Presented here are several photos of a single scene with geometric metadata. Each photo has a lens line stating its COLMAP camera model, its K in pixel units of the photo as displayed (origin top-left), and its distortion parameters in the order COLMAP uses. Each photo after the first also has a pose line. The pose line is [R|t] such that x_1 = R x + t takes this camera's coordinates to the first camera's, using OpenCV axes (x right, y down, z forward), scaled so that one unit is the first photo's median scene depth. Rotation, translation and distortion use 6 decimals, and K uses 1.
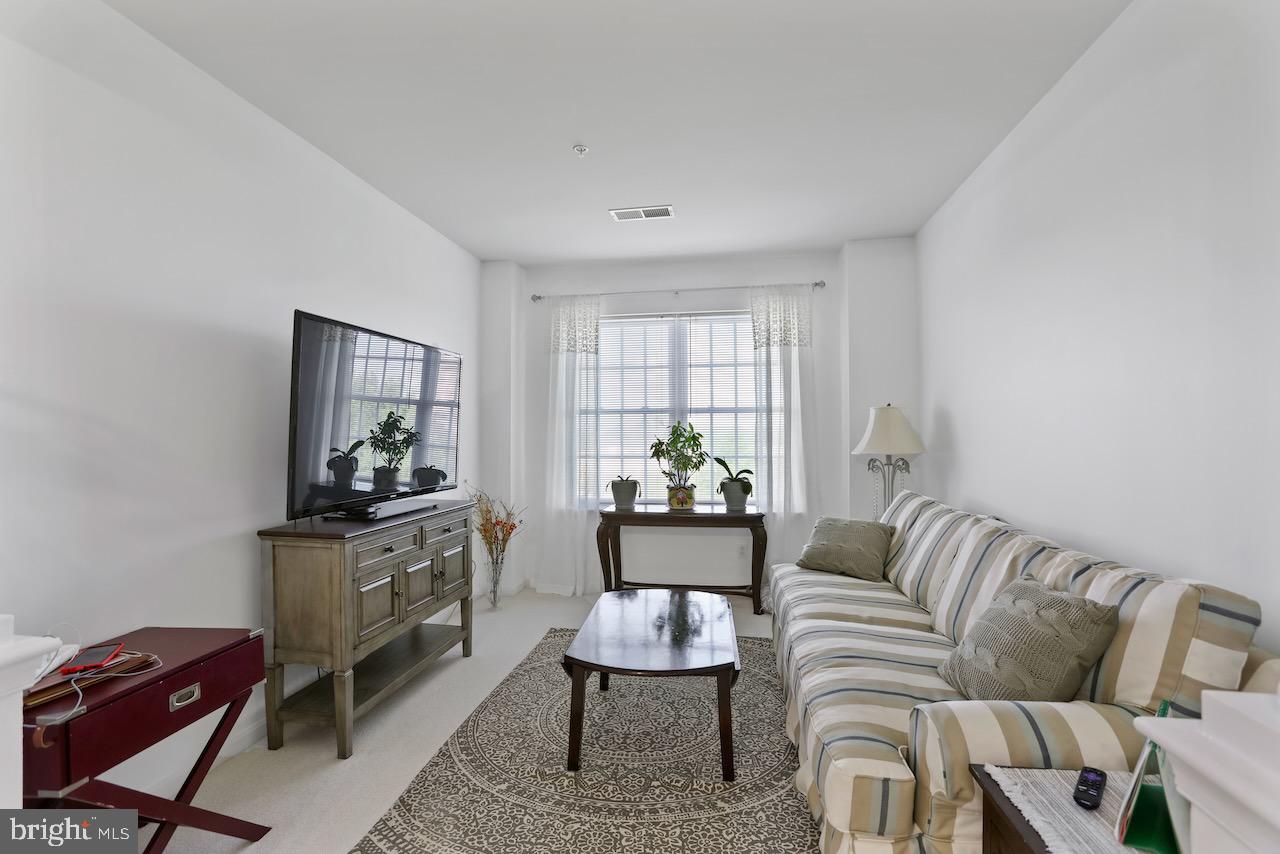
lens RADIAL K [[597.4, 0, 634.3], [0, 597.4, 427.1], [0, 0, 1]] dist [-0.060871, 0.022725]
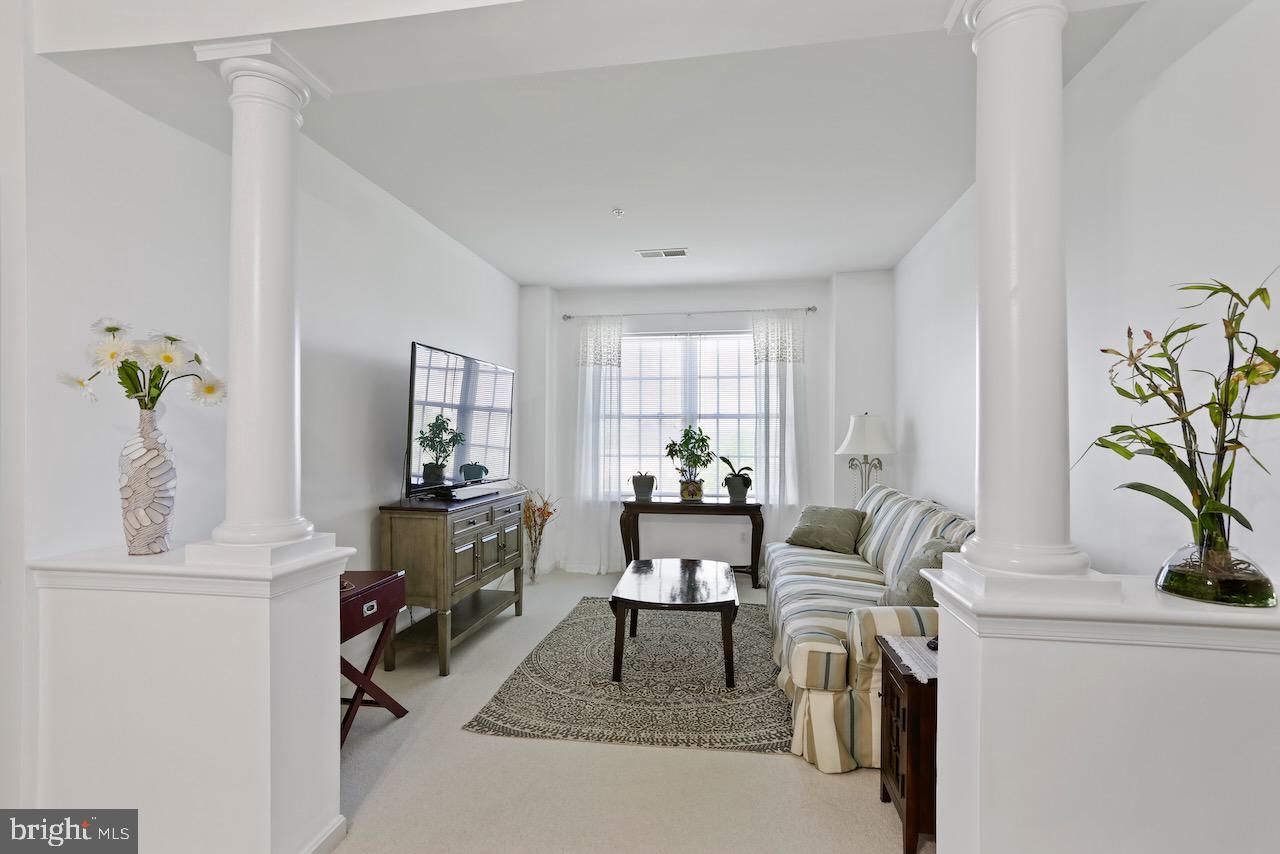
lens RADIAL K [[597.4, 0, 641.0], [0, 597.4, 437.6], [0, 0, 1]] dist [-0.060871, 0.022725]
pose [[0.999956, 0.008064, 0.004803, -0.029100], [-0.008129, 0.999875, 0.013563, -0.001255], [-0.004693, -0.013601, 0.999896, -0.184505]]
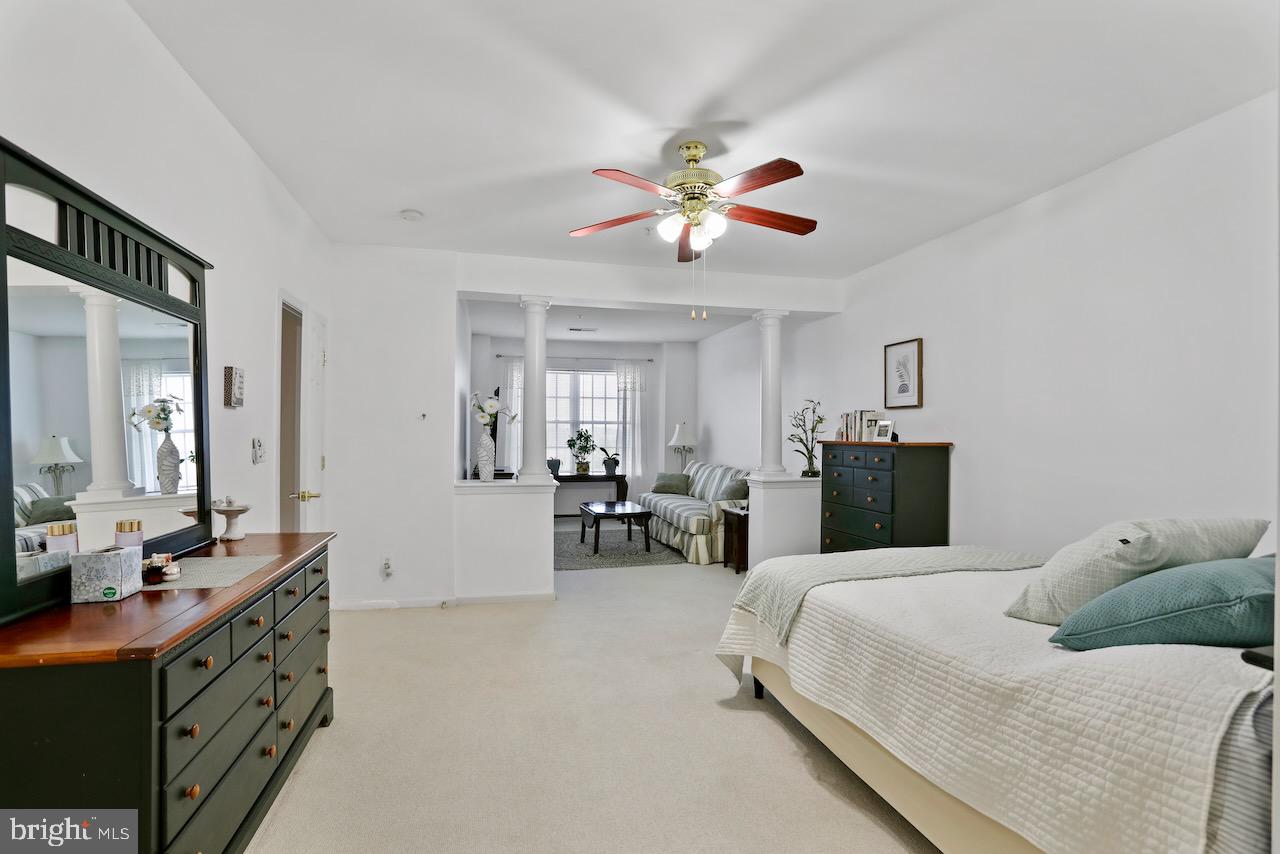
lens RADIAL K [[597.4, 0, 634.8], [0, 597.4, 423.1], [0, 0, 1]] dist [-0.060871, 0.022725]
pose [[0.920041, 0.017133, 0.391448, -0.546123], [-0.014838, 0.999850, -0.008887, -0.013028], [-0.391542, 0.002369, 0.920157, -0.873053]]
